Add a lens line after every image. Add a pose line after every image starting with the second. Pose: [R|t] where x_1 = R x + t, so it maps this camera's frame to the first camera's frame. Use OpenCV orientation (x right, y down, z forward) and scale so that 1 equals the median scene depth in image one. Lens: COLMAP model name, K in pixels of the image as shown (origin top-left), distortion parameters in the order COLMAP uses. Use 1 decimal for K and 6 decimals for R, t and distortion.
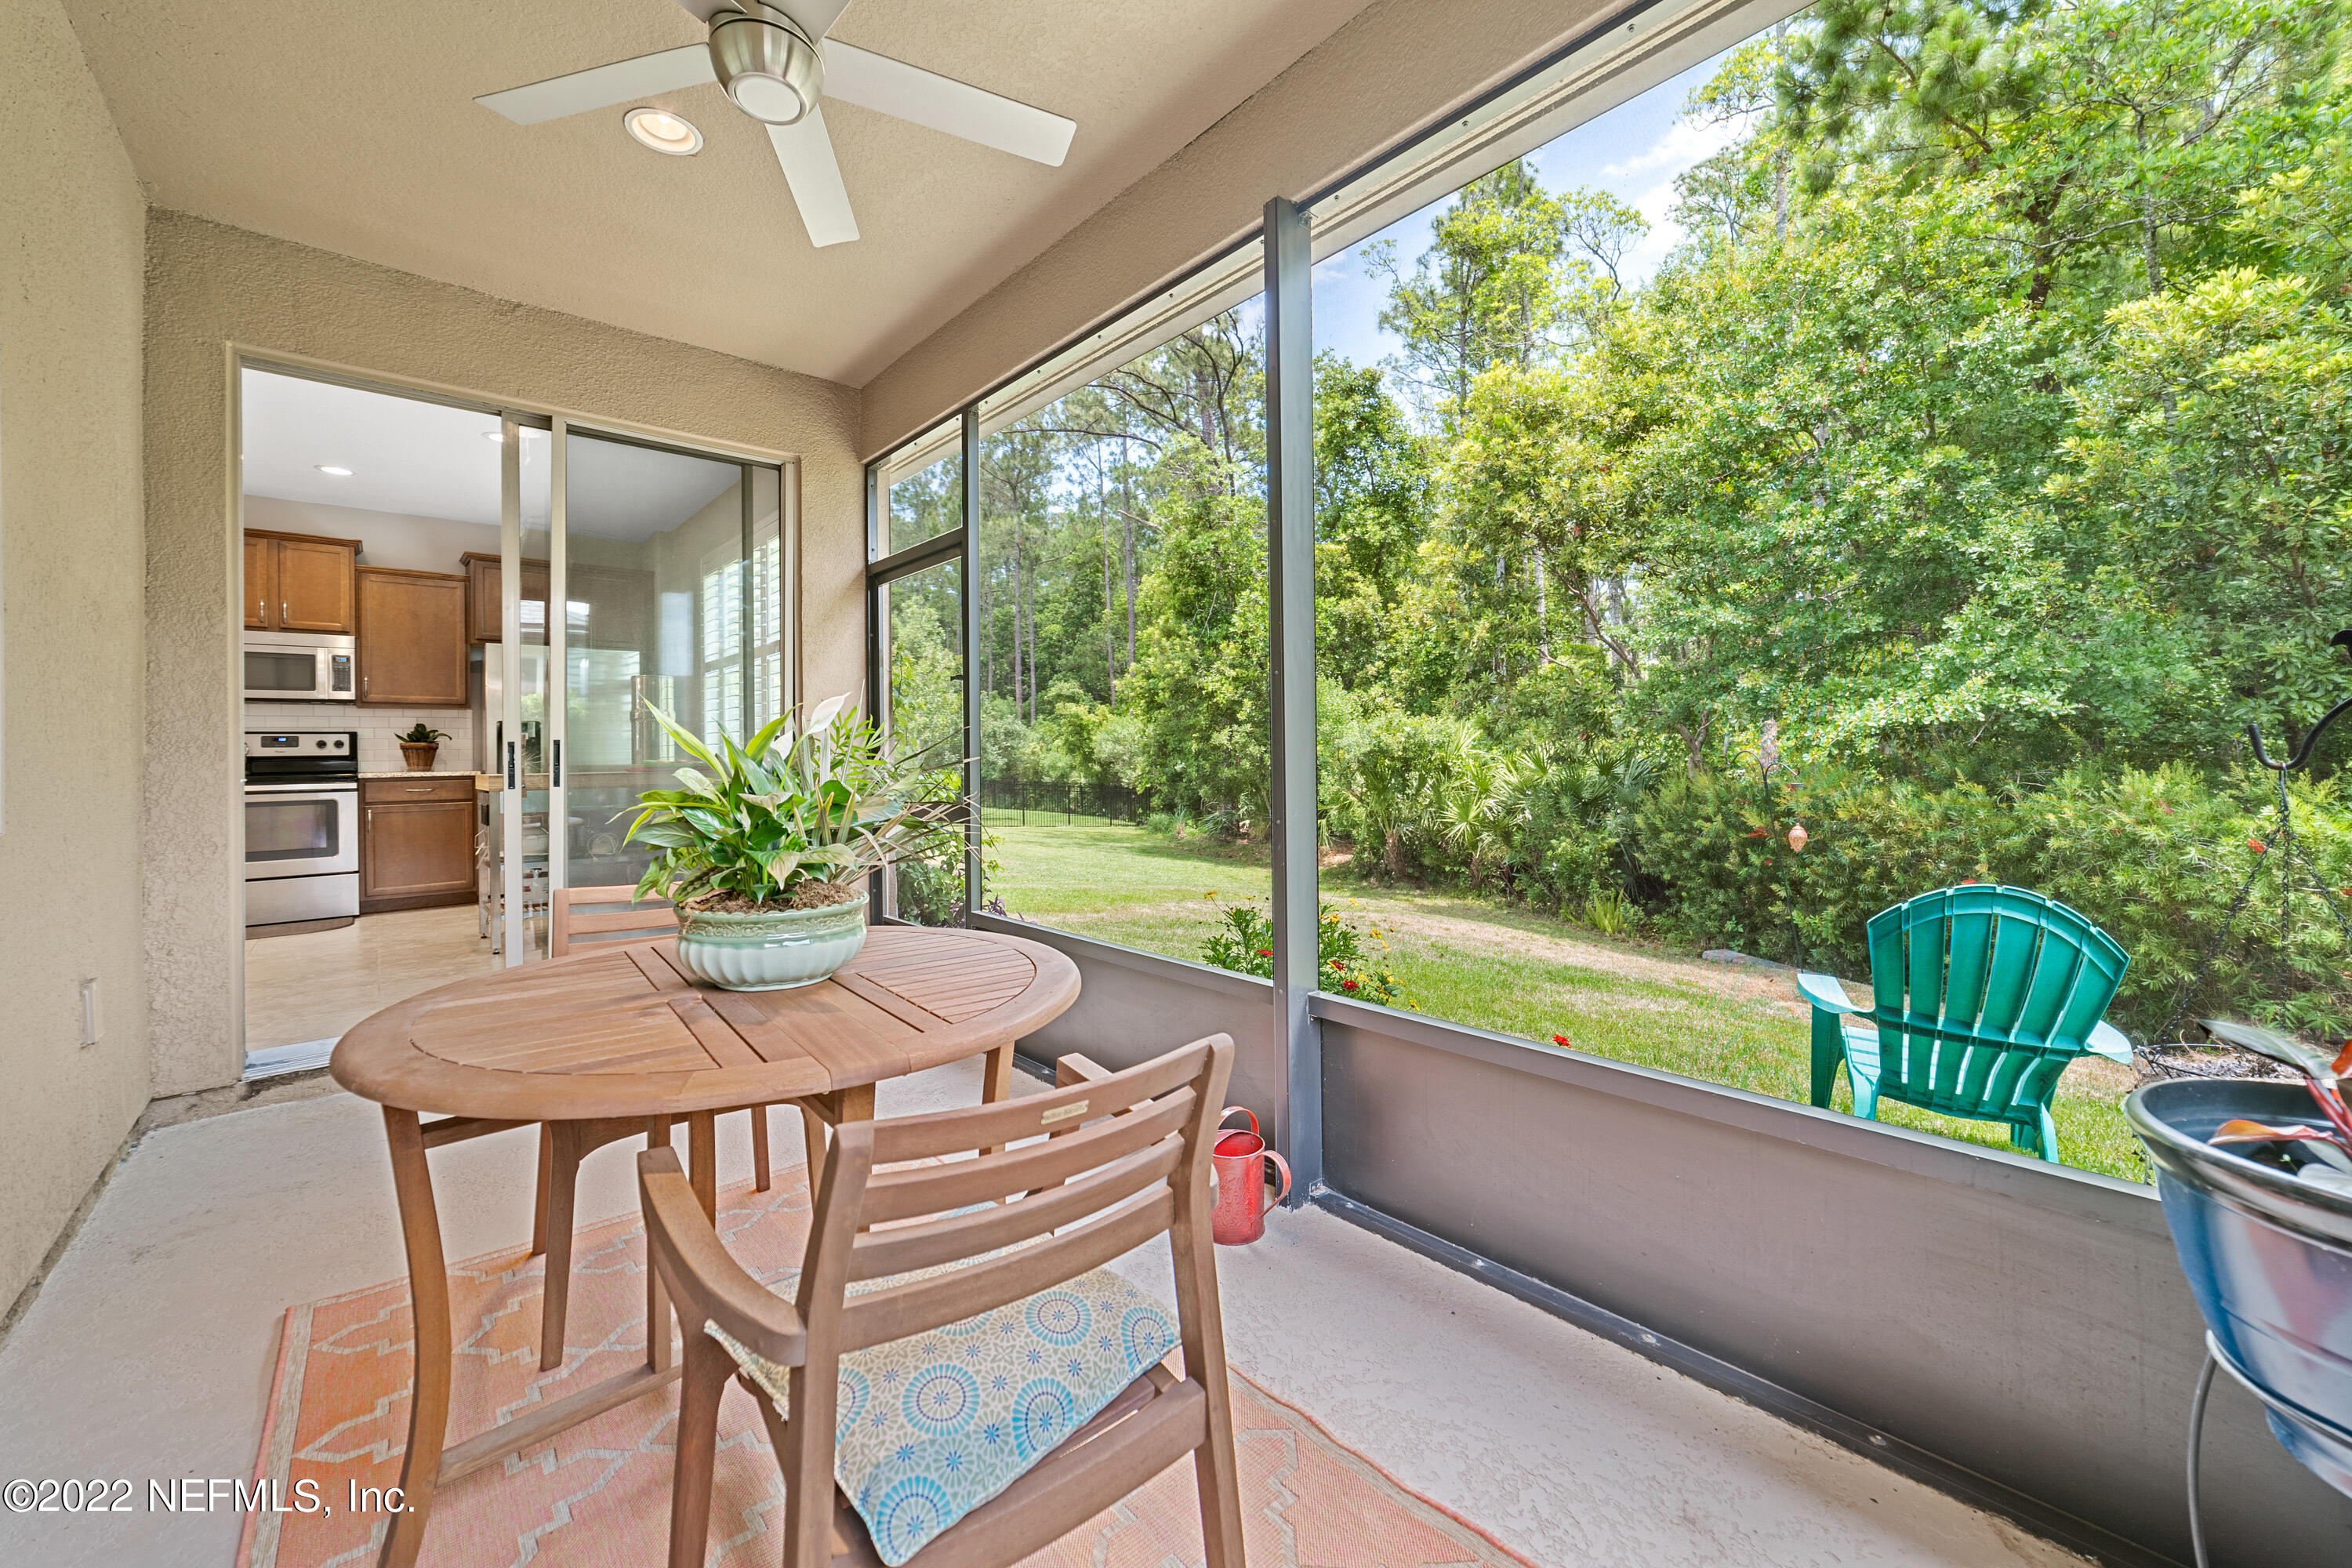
lens RADIAL K [[932.1, 0, 1177.9], [0, 932.1, 747.9], [0, 0, 1]] dist [-0.000537, 0.000039]
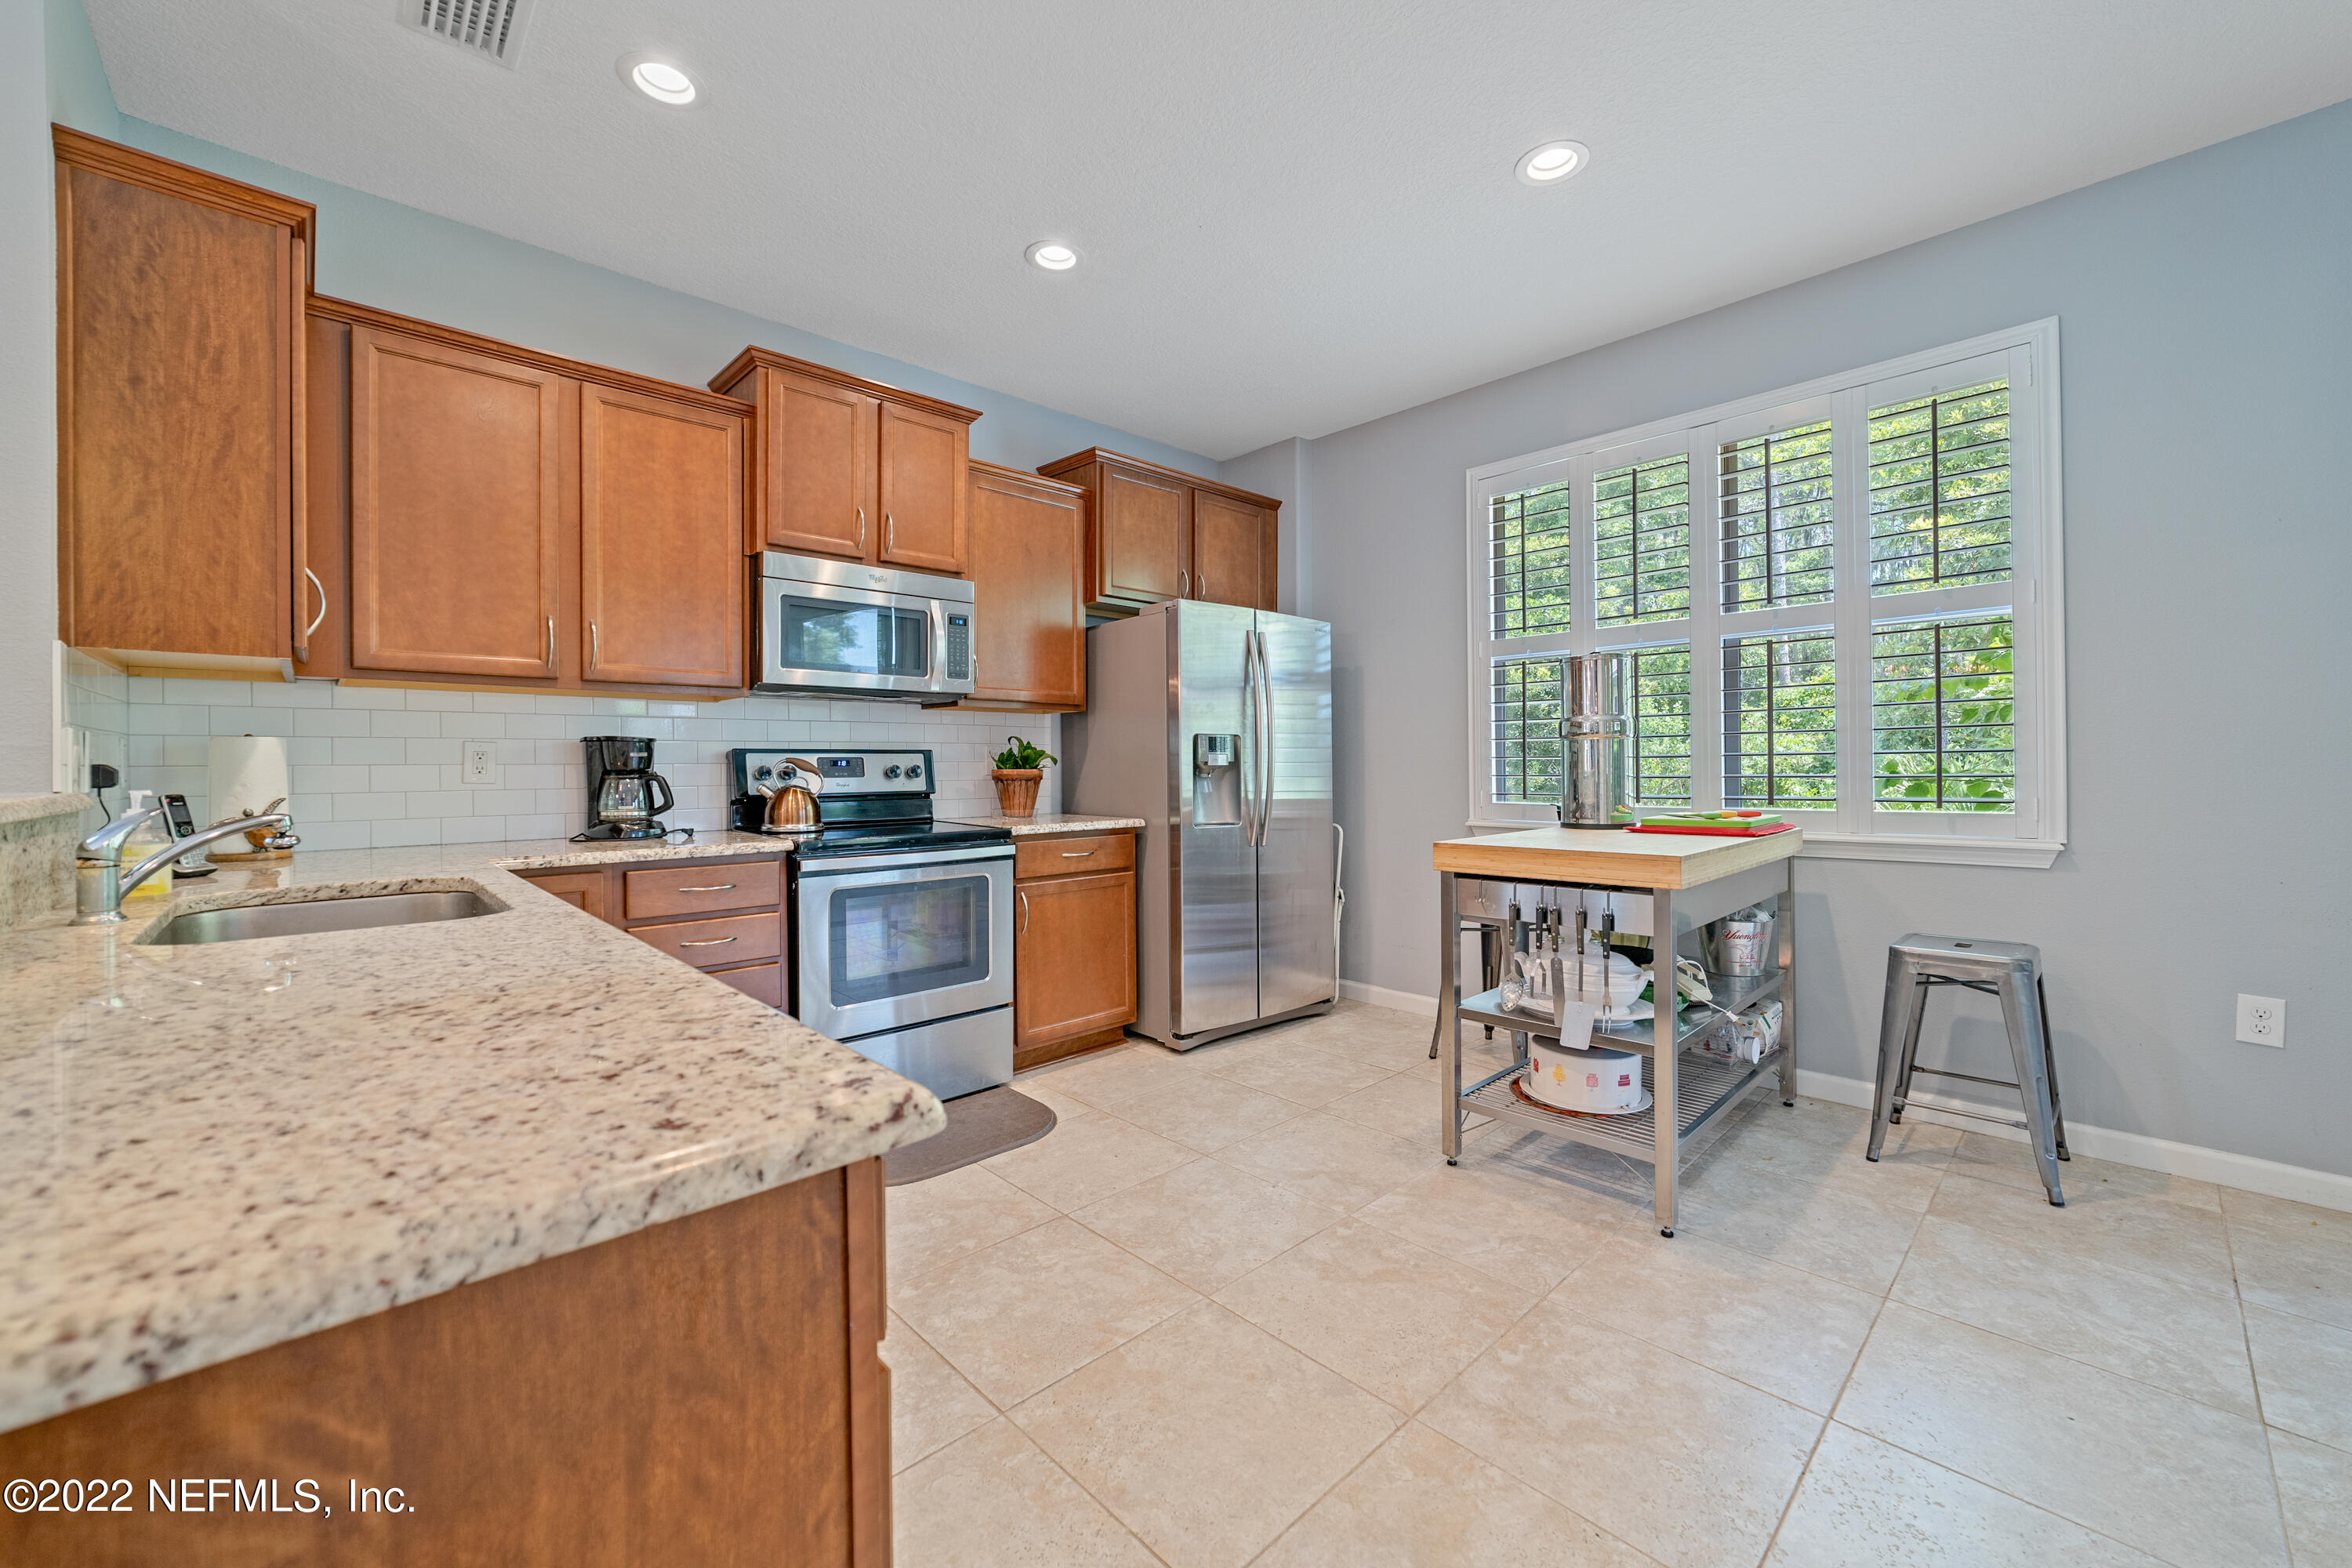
lens RADIAL K [[917.8, 0, 1181.0], [0, 917.8, 771.6], [0, 0, 1]] dist [-0.014863, 0.008387]
pose [[0.999508, 0.008696, 0.030145, -0.757180], [-0.009068, 0.999884, 0.012213, -0.012521], [-0.030036, -0.012480, 0.999471, 0.432650]]
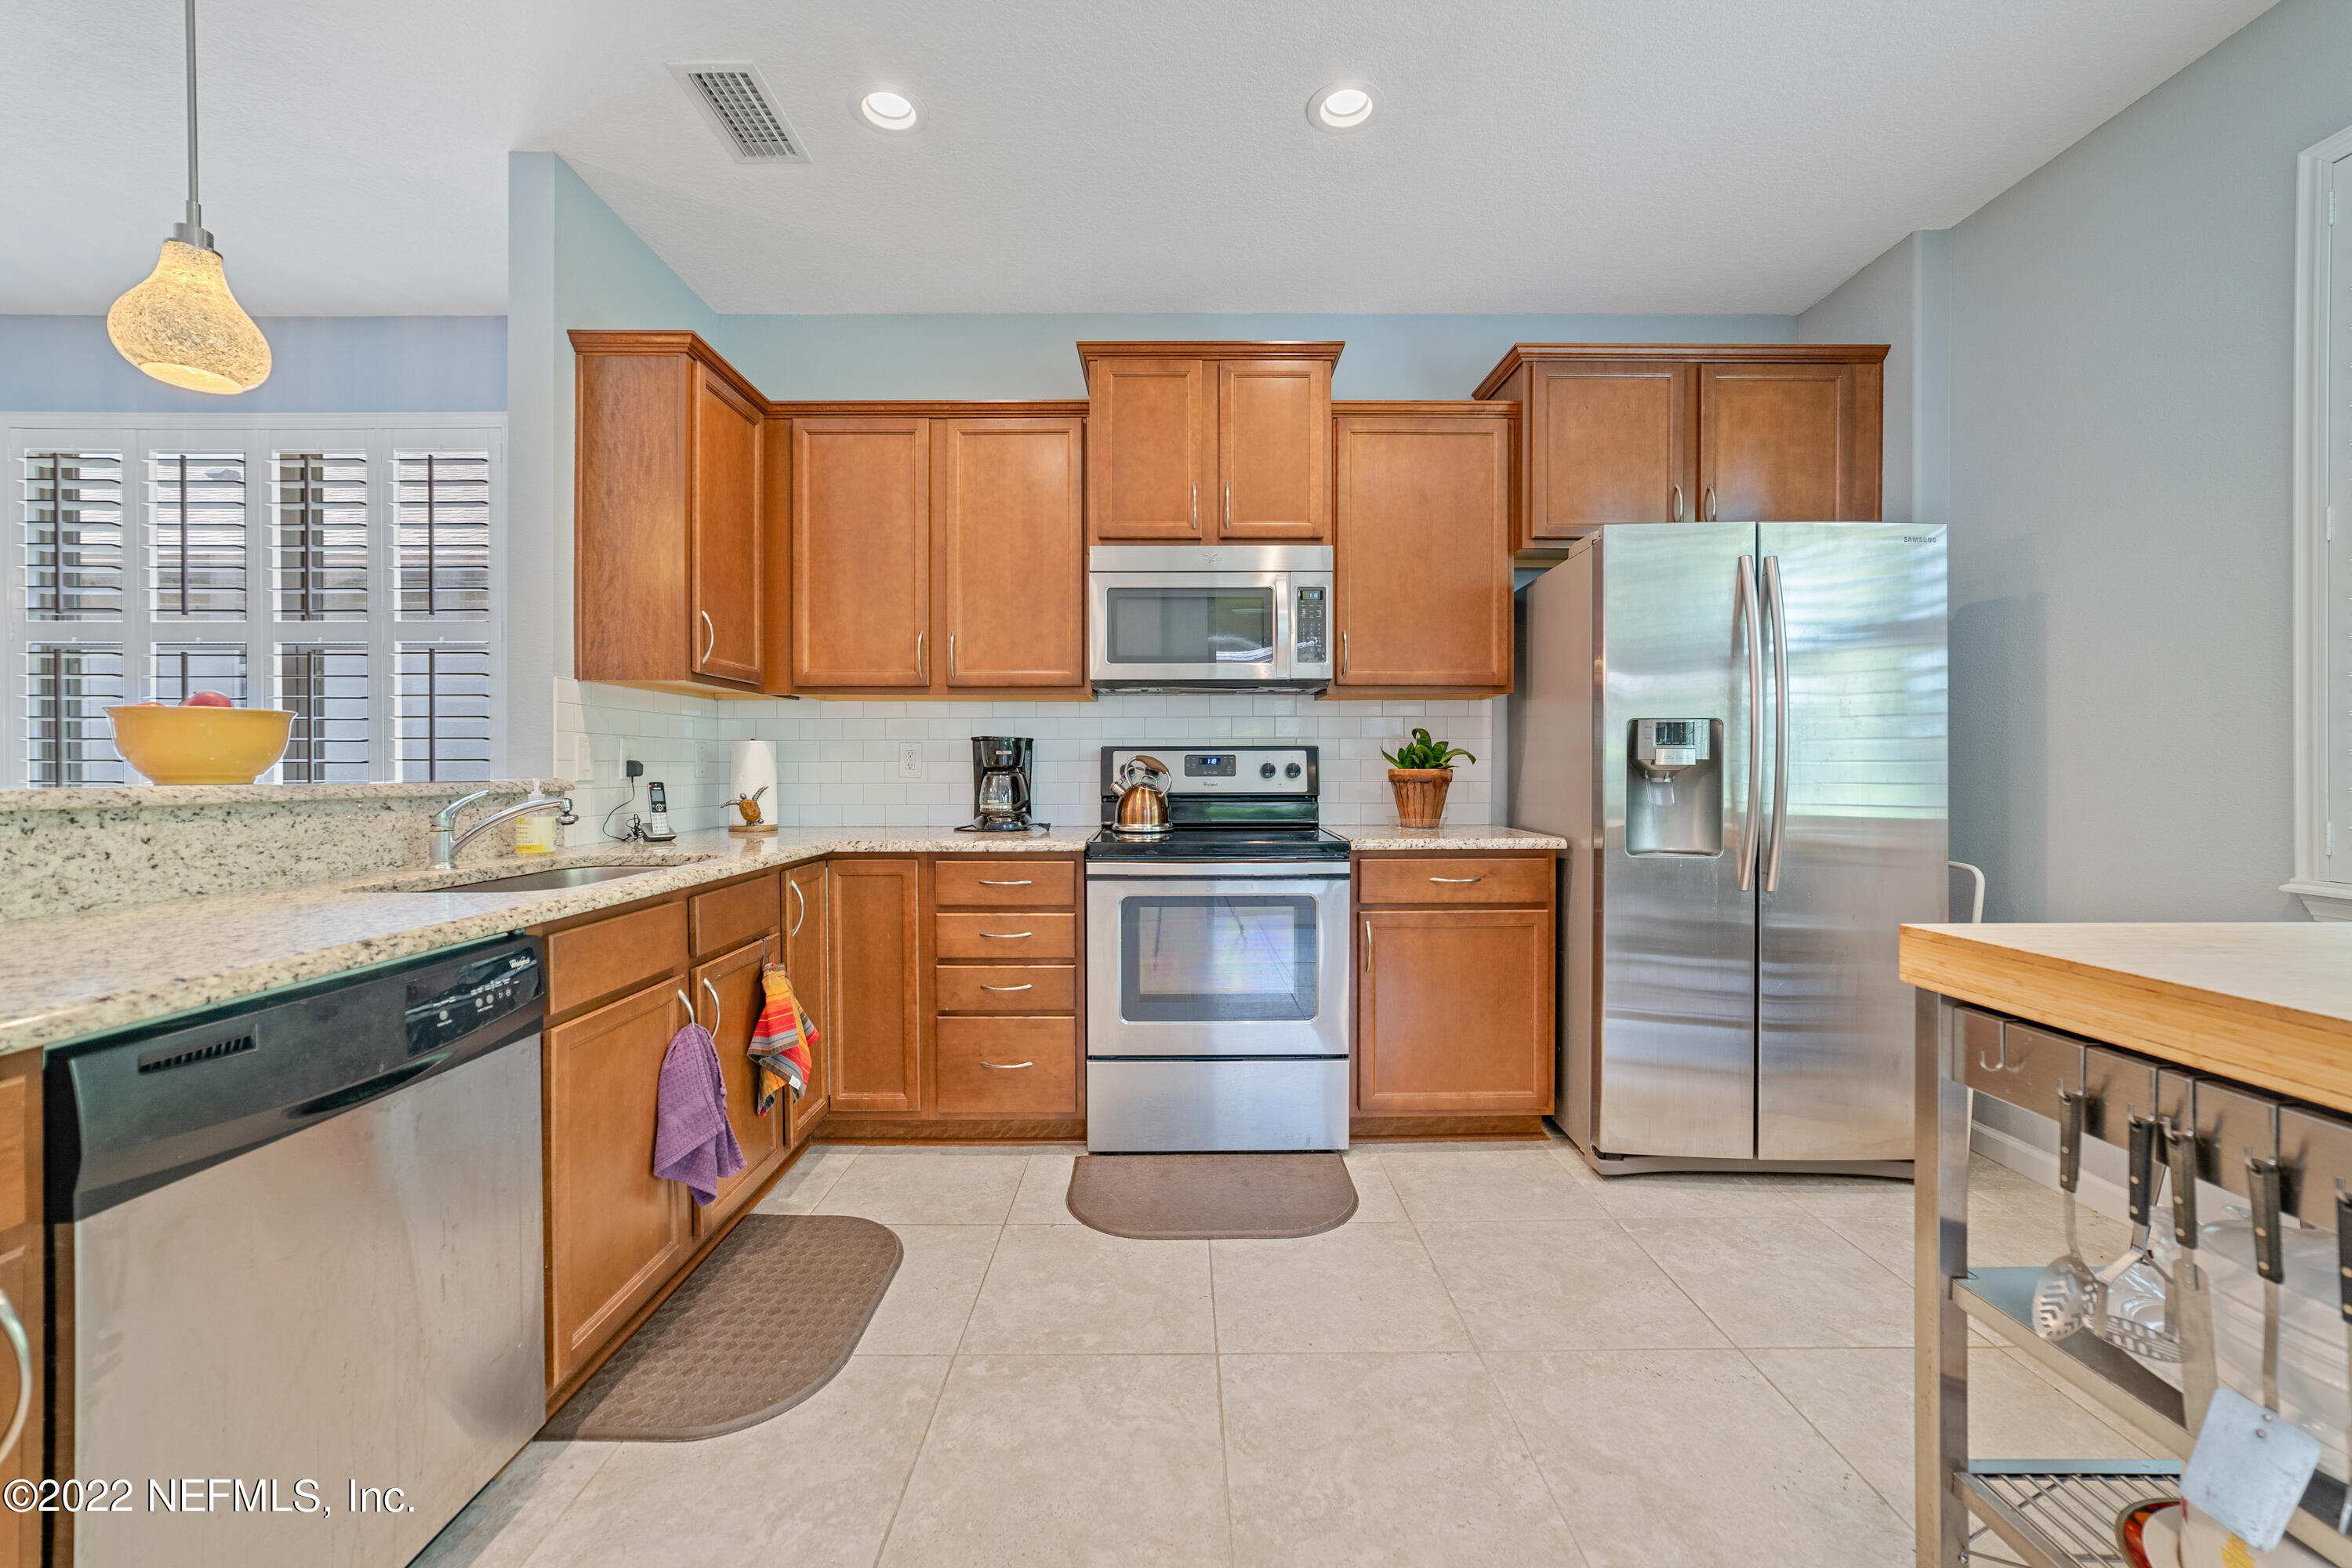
lens RADIAL K [[917.8, 0, 1181.0], [0, 917.8, 771.6], [0, 0, 1]] dist [-0.014863, 0.008387]
pose [[0.754095, 0.018671, -0.656500, -0.619830], [-0.005630, 0.999743, 0.021966, -0.014217], [0.656741, -0.012869, 0.754006, 0.583351]]
